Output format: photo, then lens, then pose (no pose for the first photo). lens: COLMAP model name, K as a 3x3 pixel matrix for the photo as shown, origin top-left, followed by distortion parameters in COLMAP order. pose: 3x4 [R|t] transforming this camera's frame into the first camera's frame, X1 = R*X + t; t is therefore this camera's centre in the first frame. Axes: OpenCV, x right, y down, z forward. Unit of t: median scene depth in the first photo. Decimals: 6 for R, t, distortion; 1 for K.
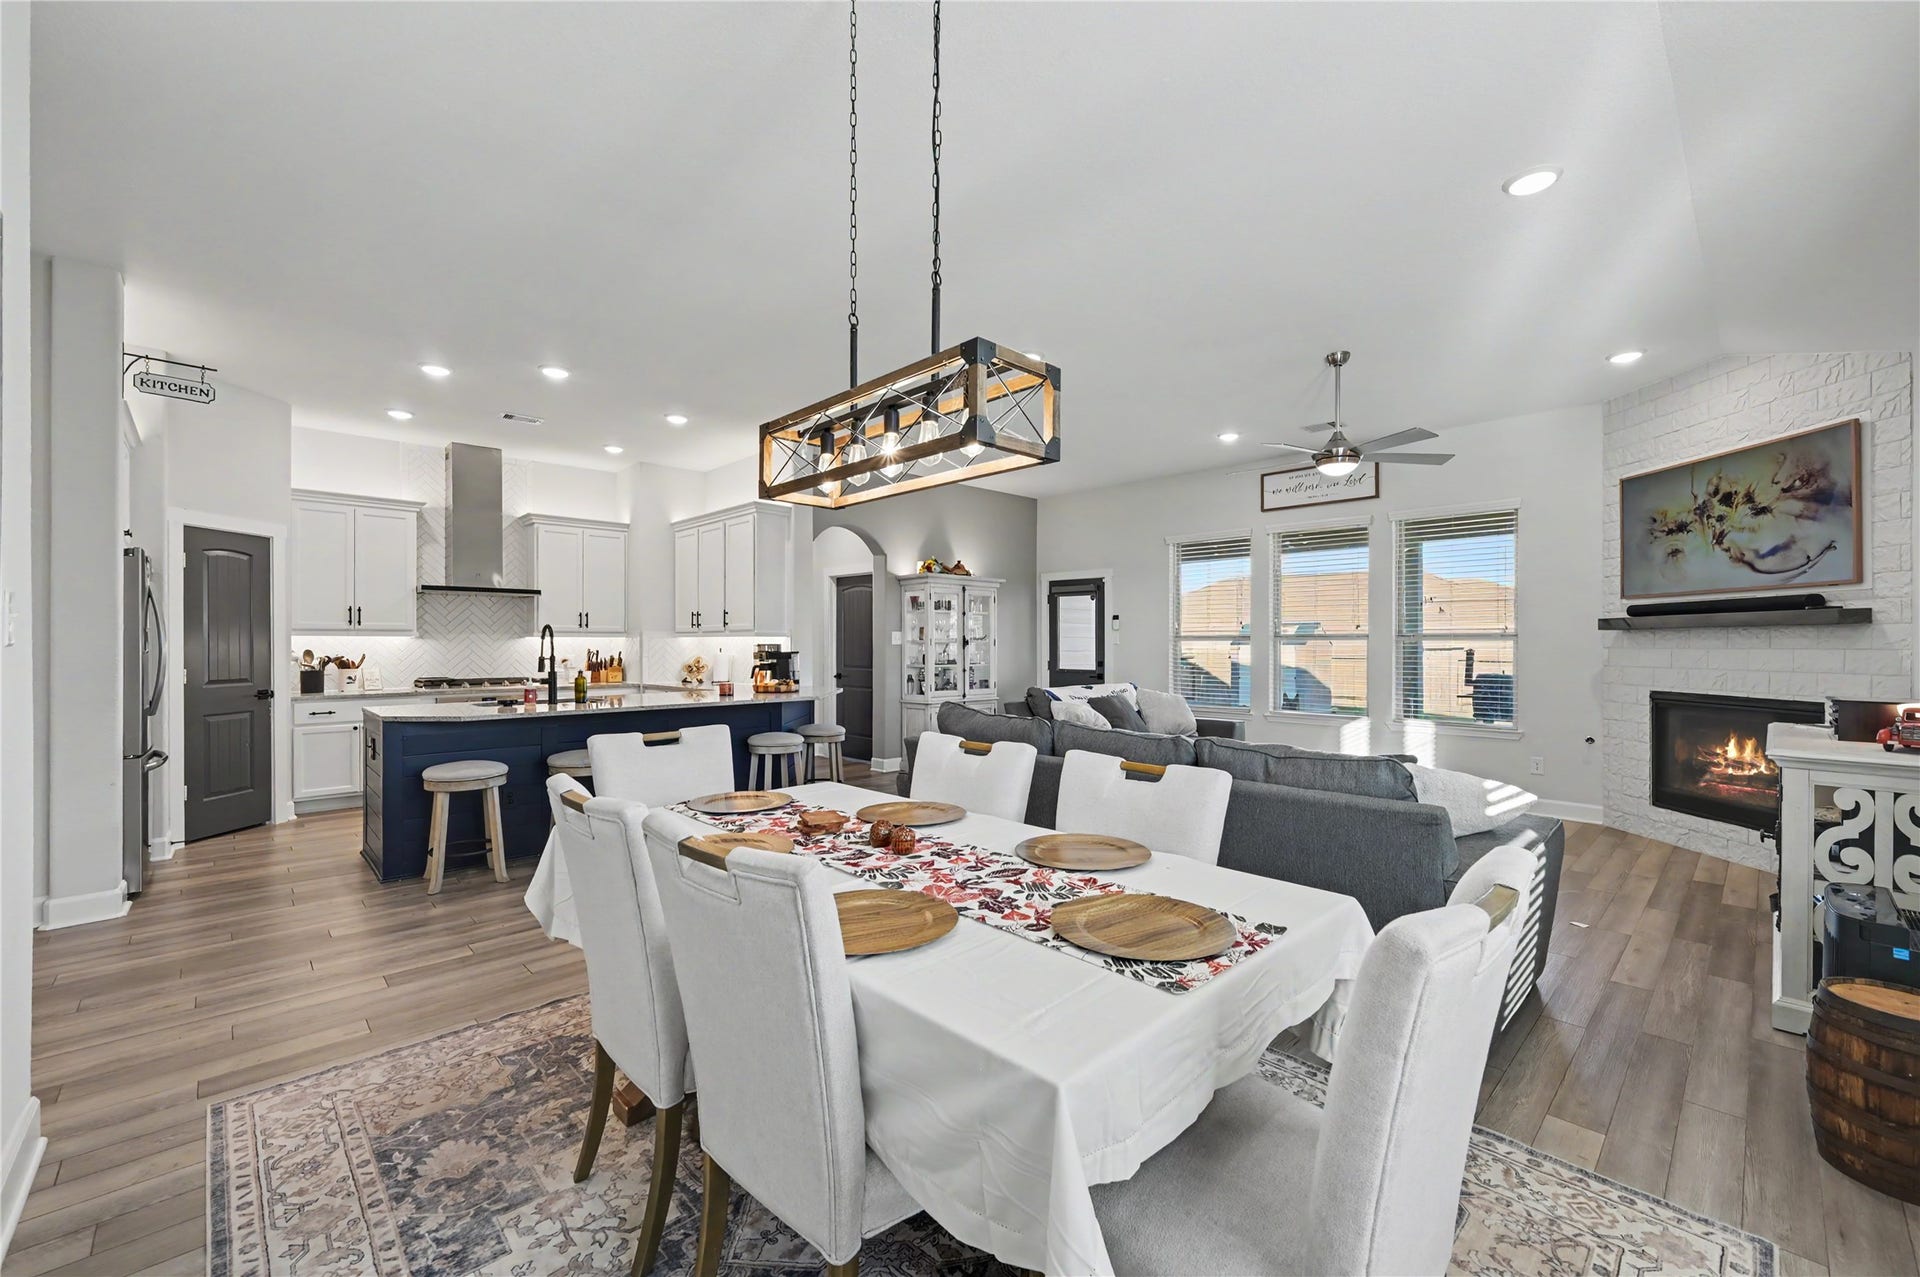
lens RADIAL K [[775.6, 0, 960.5], [0, 775.6, 643.1], [0, 0, 1]] dist [-0.000216, 0.000157]
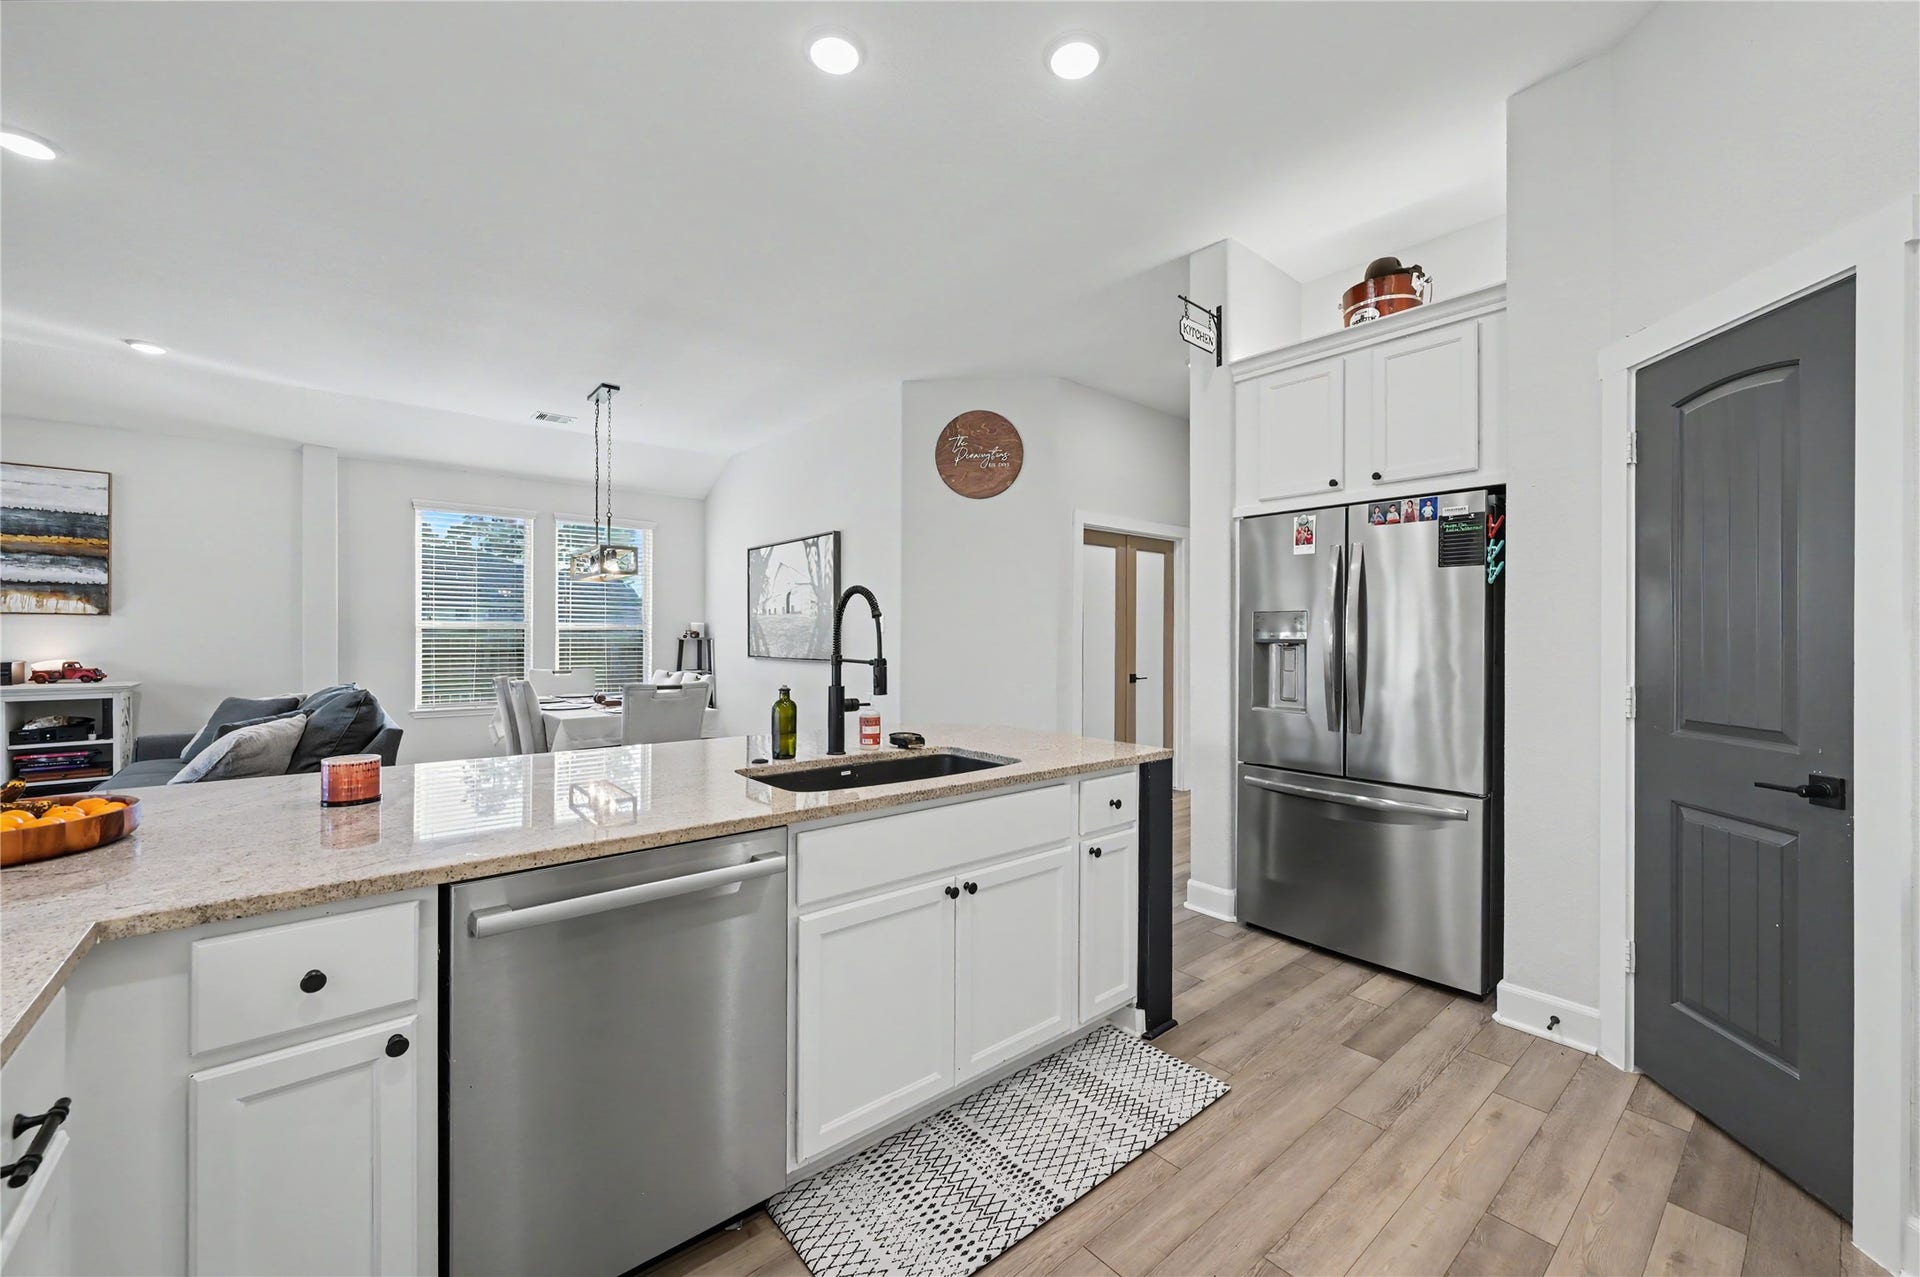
lens RADIAL K [[759.9, 0, 960.0], [0, 759.9, 638.5], [0, 0, 1]] dist [-0.000681, 0.000045]
pose [[-0.997919, -0.002769, 0.064423, -0.506566], [-0.002410, 0.999981, 0.005655, 0.003082], [-0.064438, 0.005488, -0.997907, 1.174495]]
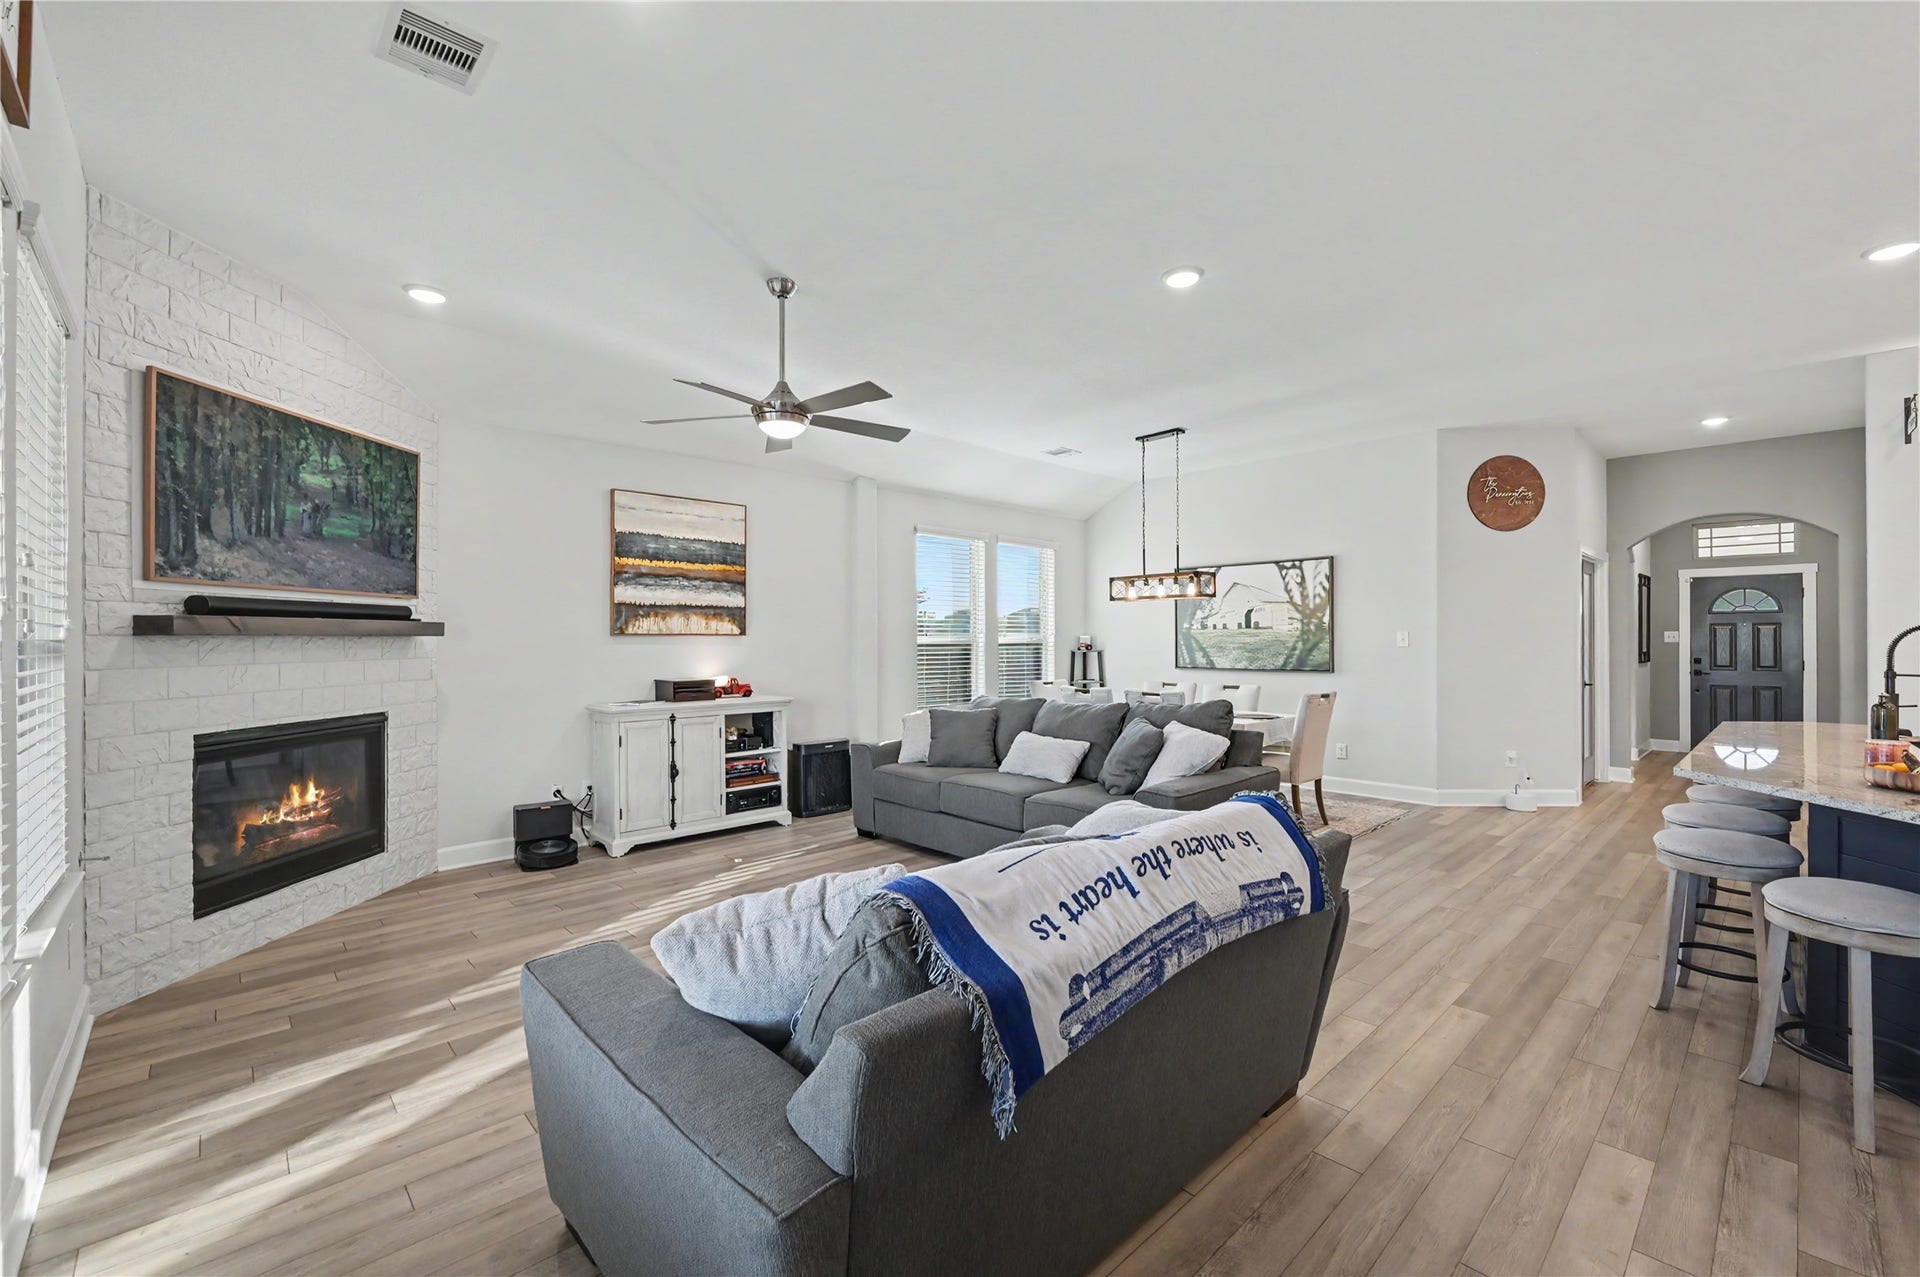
lens RADIAL K [[800.2, 0, 960.0], [0, 800.2, 638.5], [0, 0, 1]] dist [-0.000753, 0.000028]
pose [[-0.999971, 0.003035, 0.007055, 0.230935], [0.003041, 0.999995, 0.000944, -0.012202], [-0.007052, 0.000965, -0.999975, 1.369886]]
